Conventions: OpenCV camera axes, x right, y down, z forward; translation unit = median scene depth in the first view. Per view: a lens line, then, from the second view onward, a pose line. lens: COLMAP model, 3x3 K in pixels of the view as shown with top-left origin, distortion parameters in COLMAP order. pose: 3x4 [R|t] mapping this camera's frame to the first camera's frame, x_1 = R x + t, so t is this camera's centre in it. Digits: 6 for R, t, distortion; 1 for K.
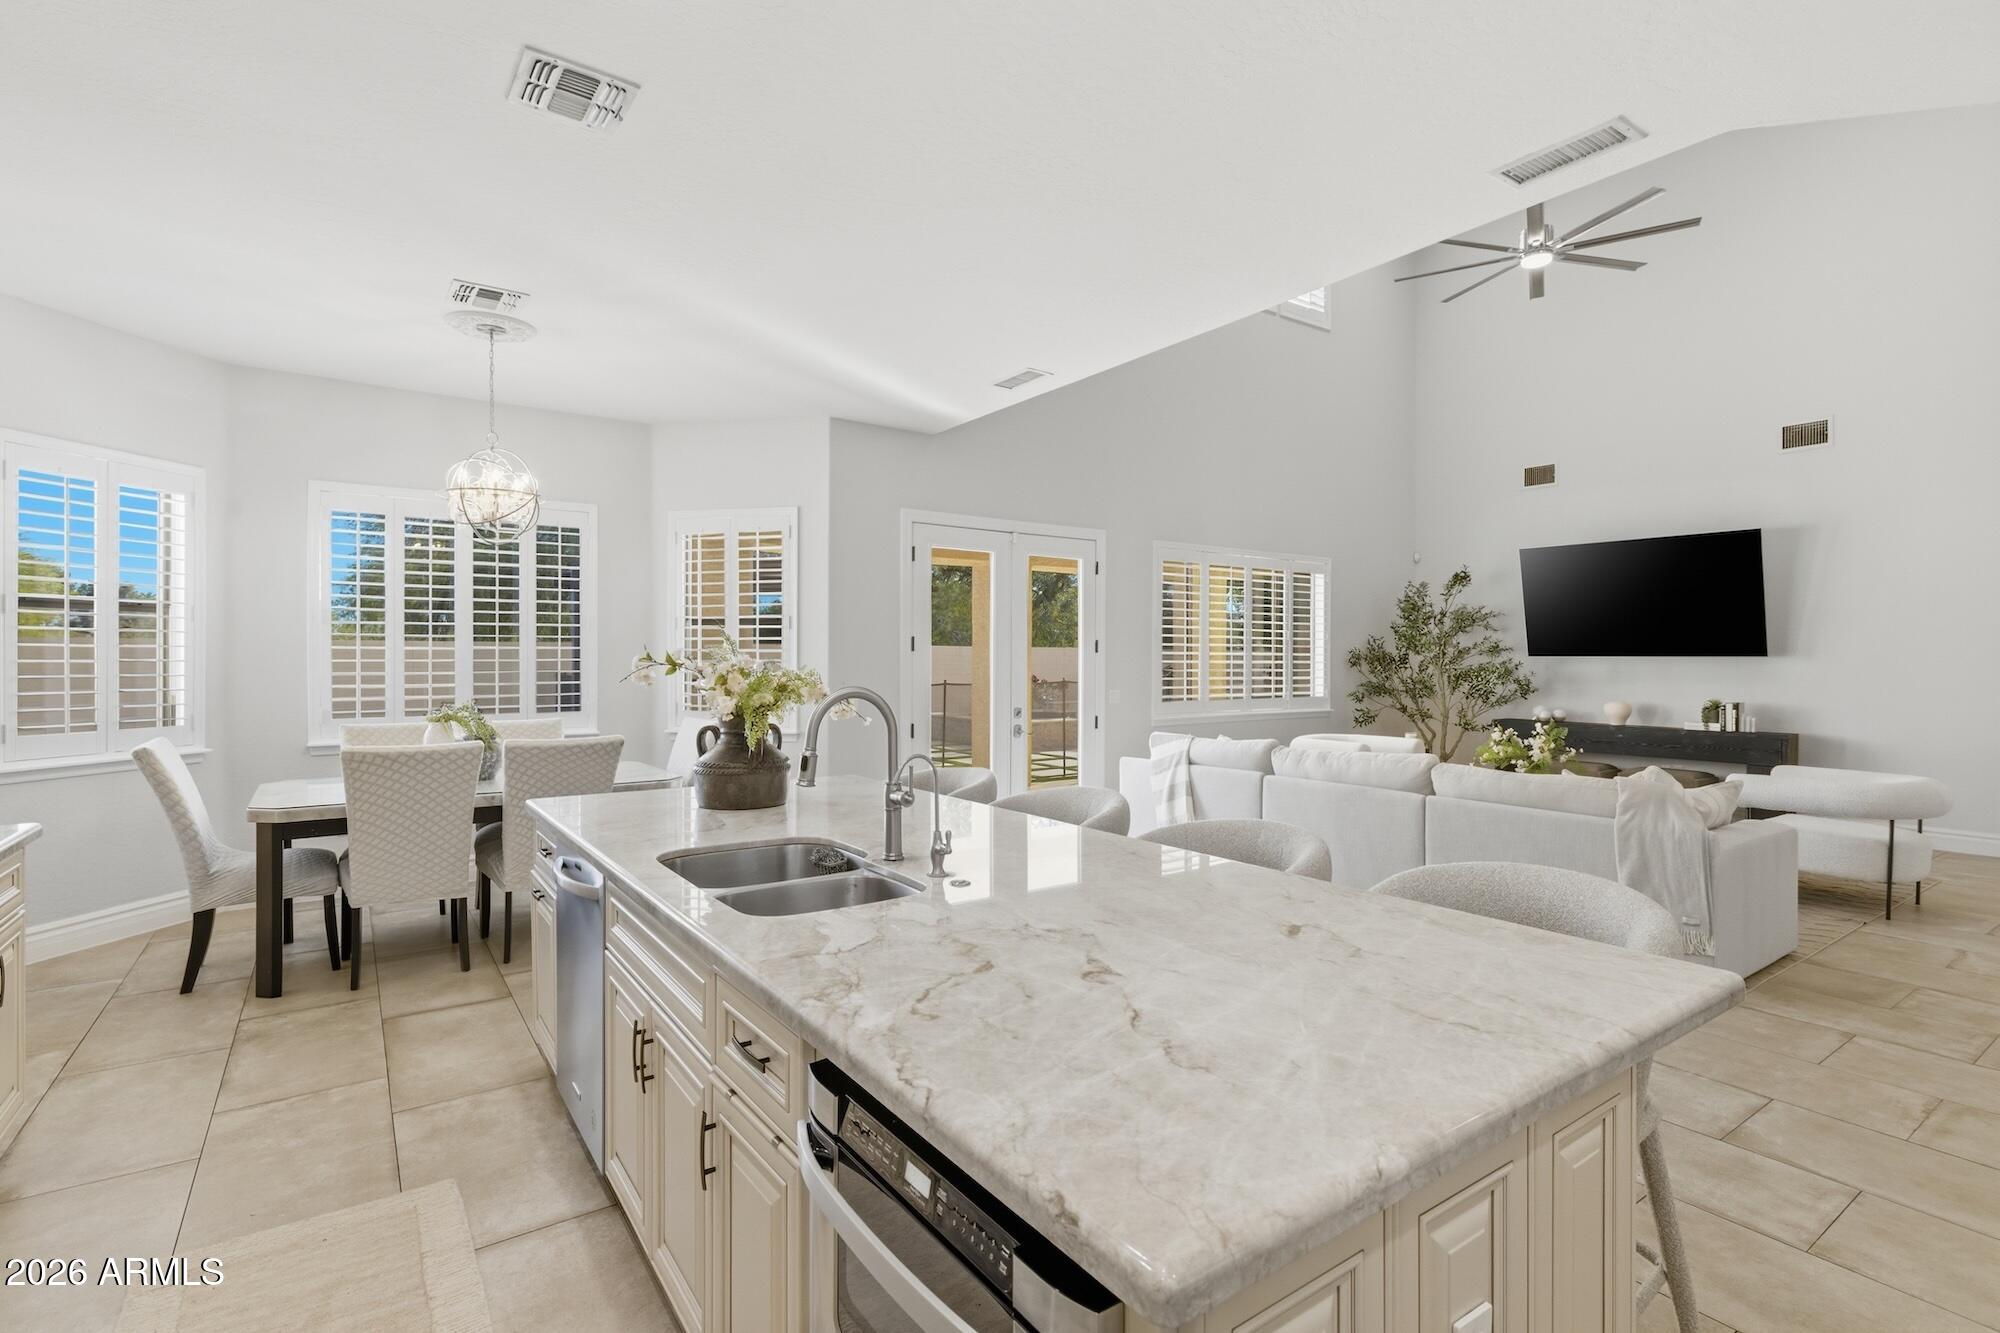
lens RADIAL K [[927.9, 0, 1000.3], [0, 927.9, 660.2], [0, 0, 1]] dist [0.000949, -0.000315]
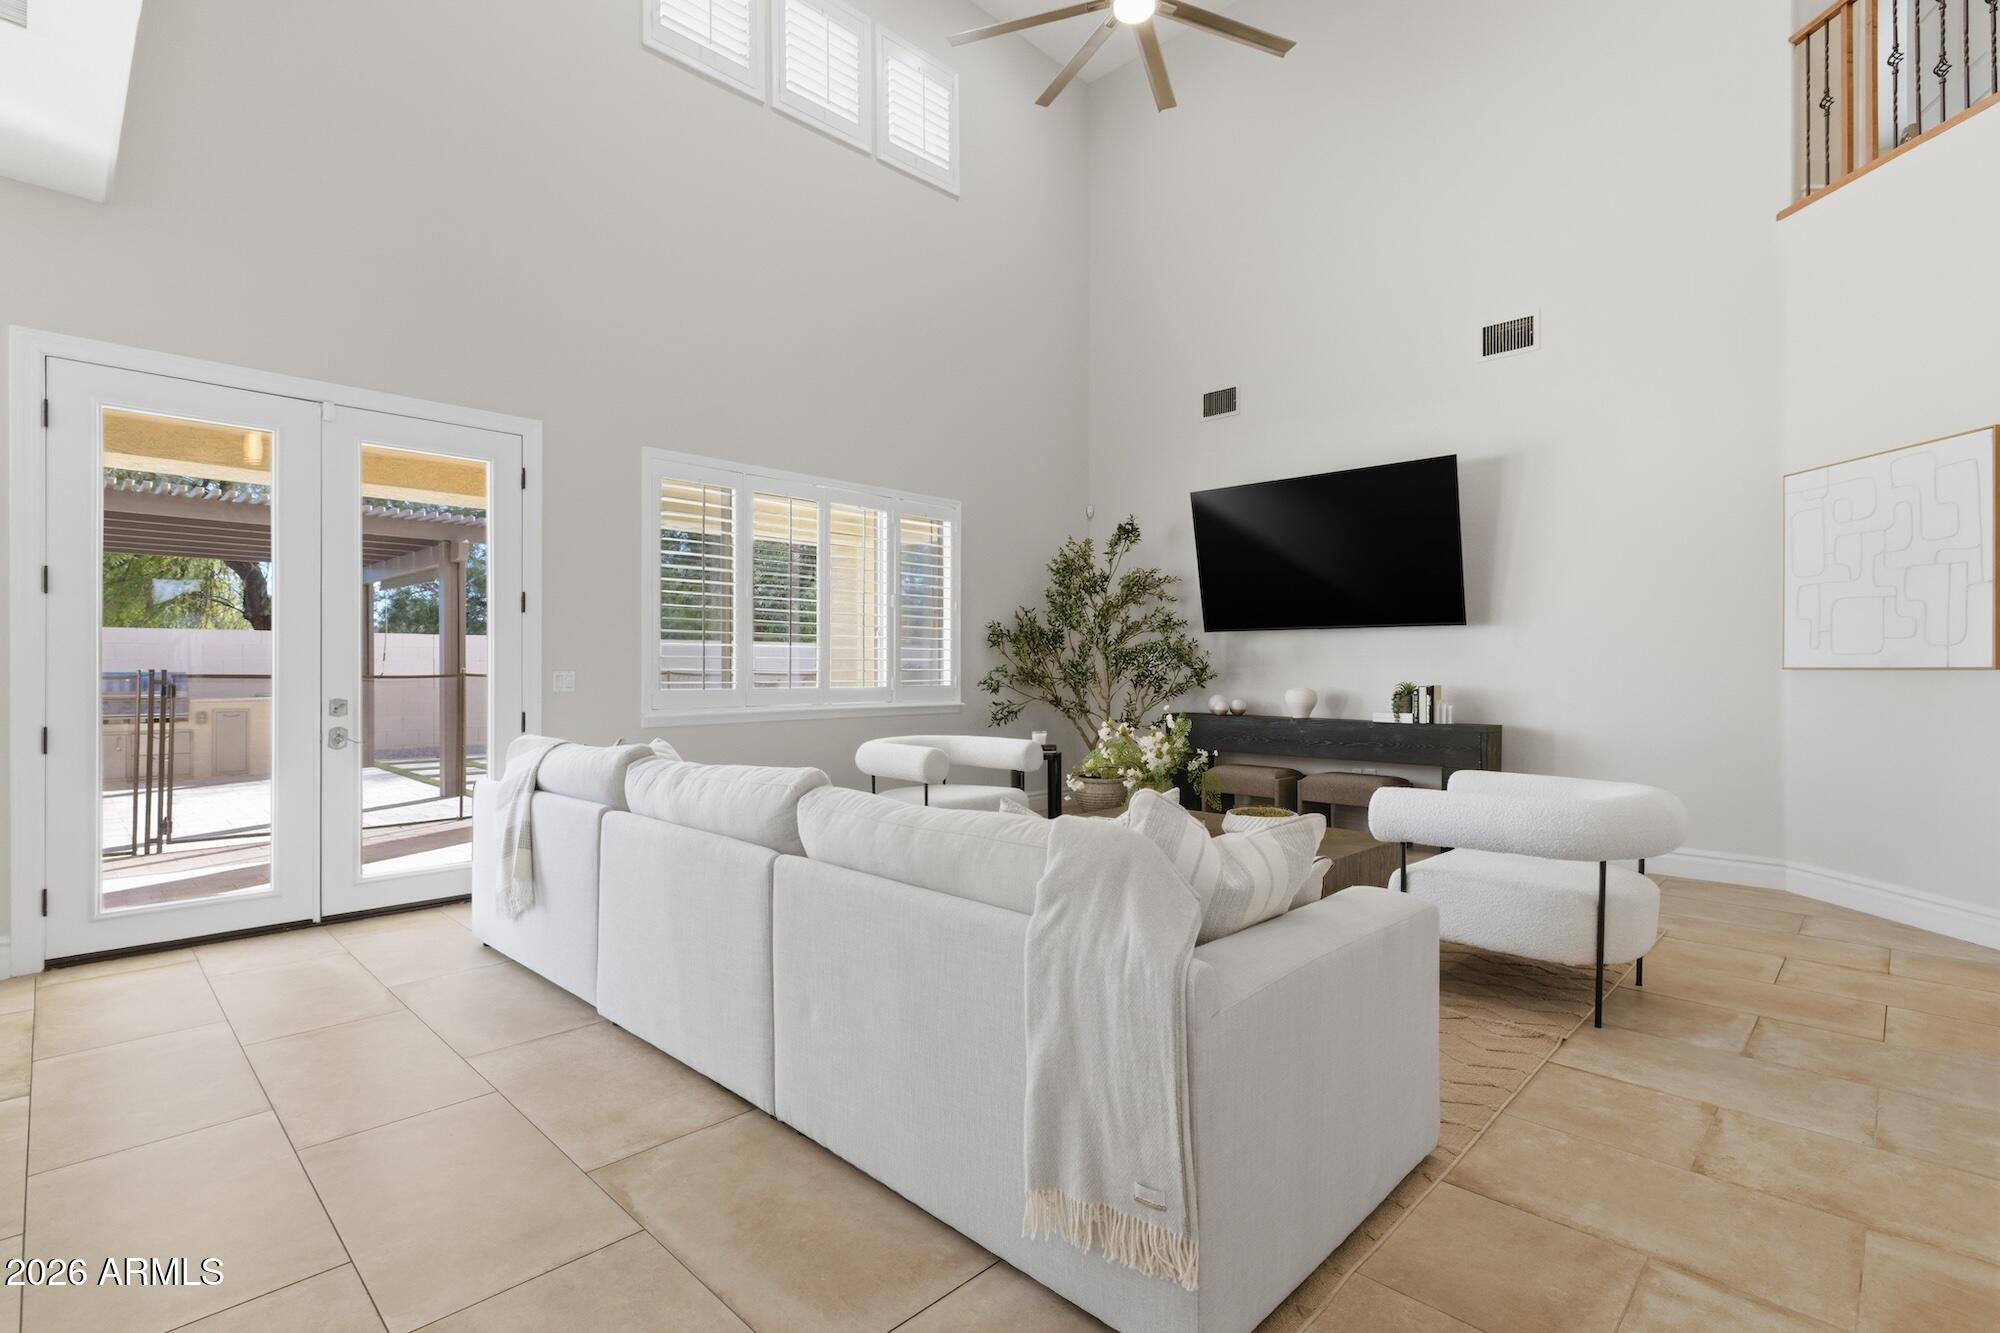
lens RADIAL K [[928.7, 0, 1000.0], [0, 928.7, 666.5], [0, 0, 1]] dist [0.001748, 0.000181]
pose [[0.983249, -0.002504, 0.182251, 0.302028], [0.002751, 0.999996, -0.001102, 0.029469], [-0.182248, 0.001585, 0.983251, 0.309741]]
